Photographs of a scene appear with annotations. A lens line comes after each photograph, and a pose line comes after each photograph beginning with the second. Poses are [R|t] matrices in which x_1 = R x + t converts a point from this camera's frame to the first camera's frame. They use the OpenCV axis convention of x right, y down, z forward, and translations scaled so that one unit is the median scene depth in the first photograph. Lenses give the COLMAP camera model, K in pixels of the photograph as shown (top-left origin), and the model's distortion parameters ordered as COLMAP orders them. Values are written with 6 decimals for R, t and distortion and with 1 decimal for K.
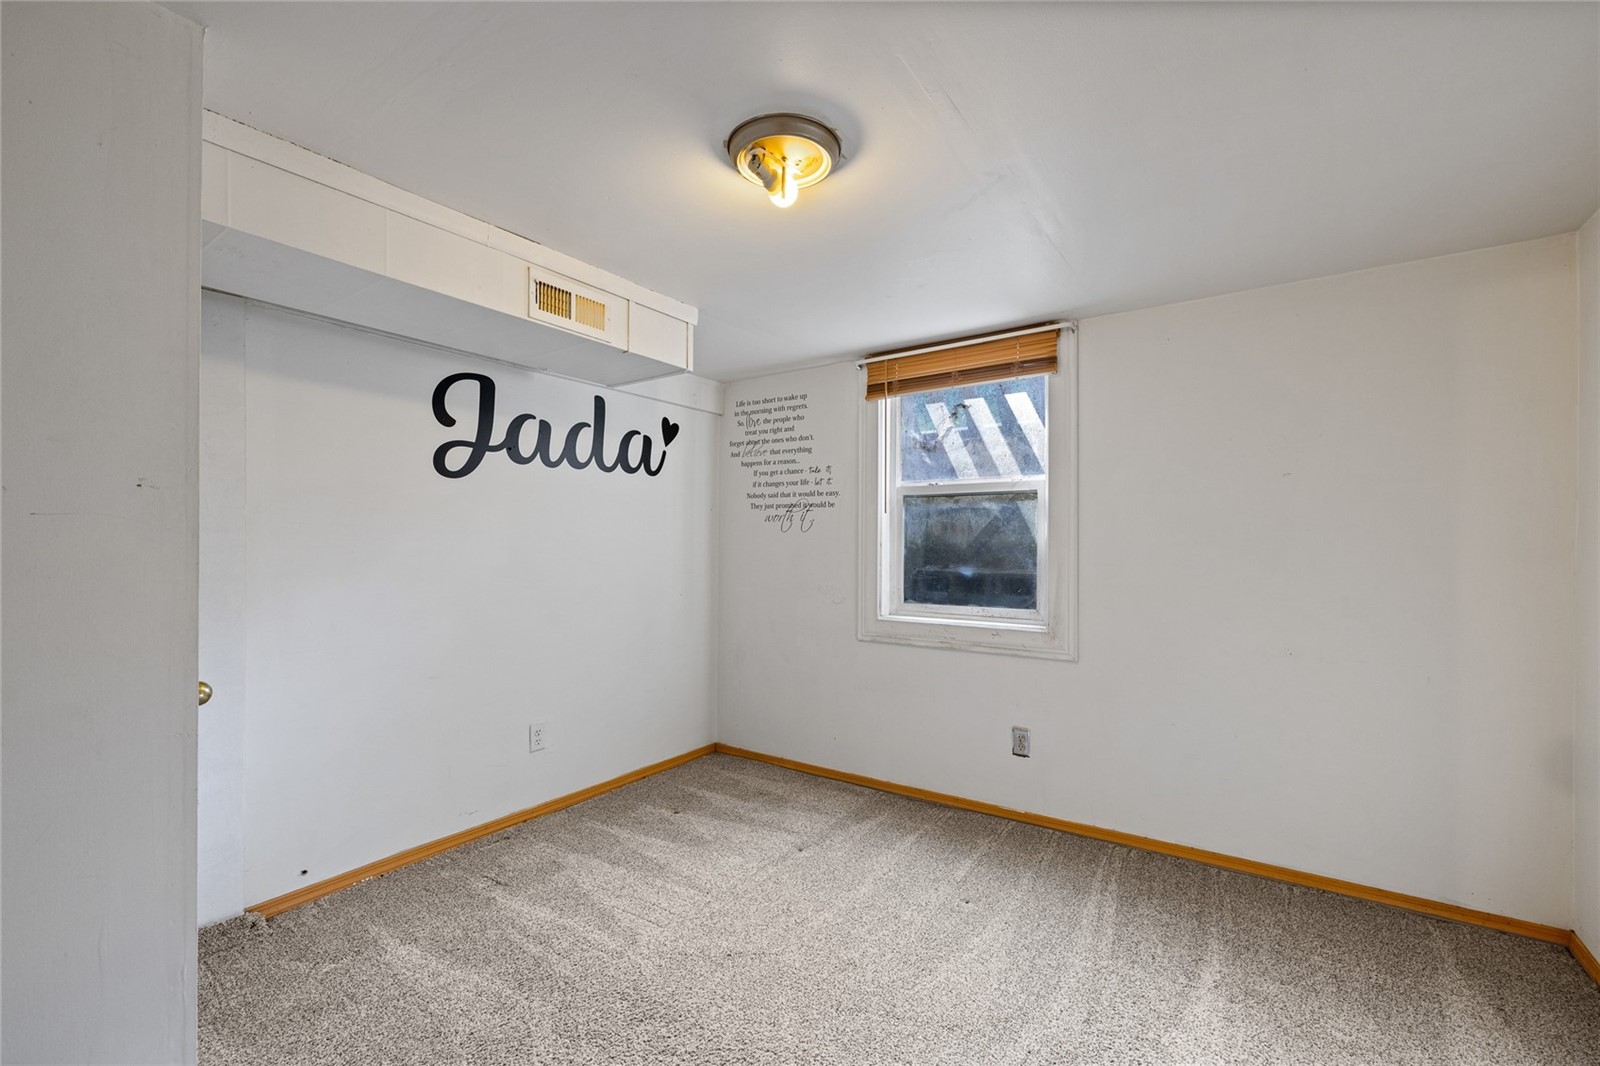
lens RADIAL K [[671.7, 0, 800.0], [0, 671.7, 533.0], [0, 0, 1]] dist [0.004182, 0.000575]
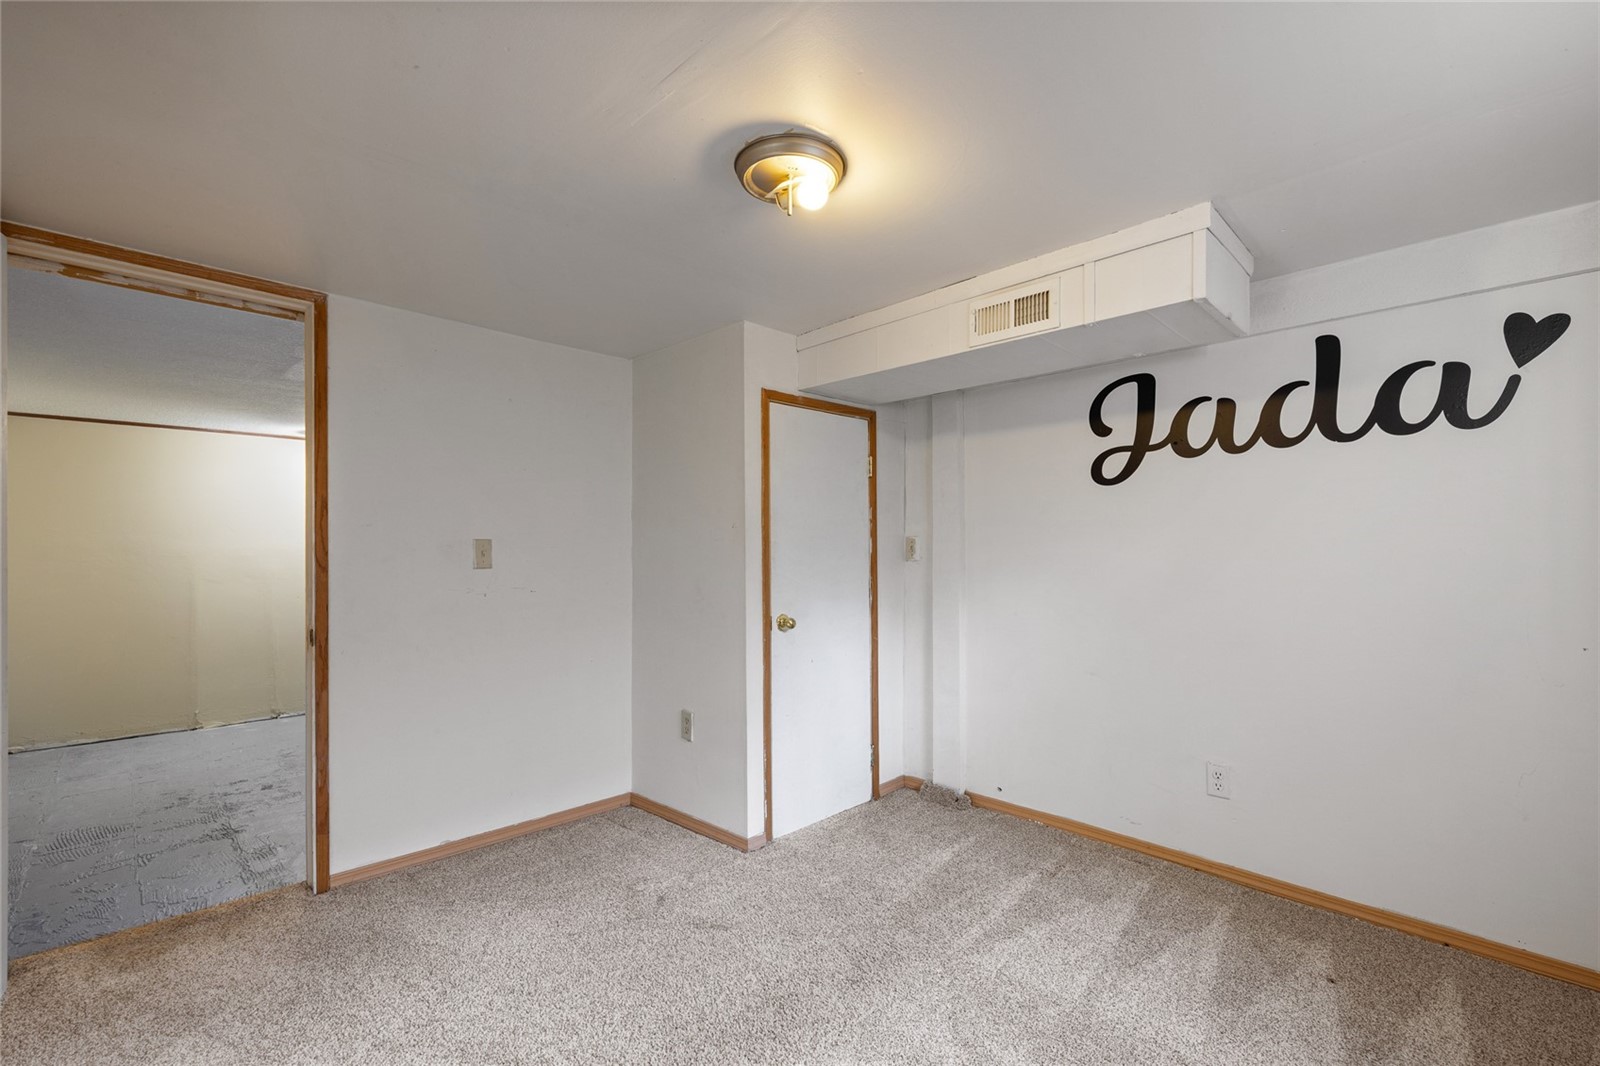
lens RADIAL K [[671.7, 0, 800.0], [0, 671.7, 533.0], [0, 0, 1]] dist [0.004182, 0.000575]
pose [[-0.167695, -0.029606, -0.985394, 0.547730], [0.017095, 0.999311, -0.032934, 0.016803], [0.985691, -0.022368, -0.167073, 0.660927]]
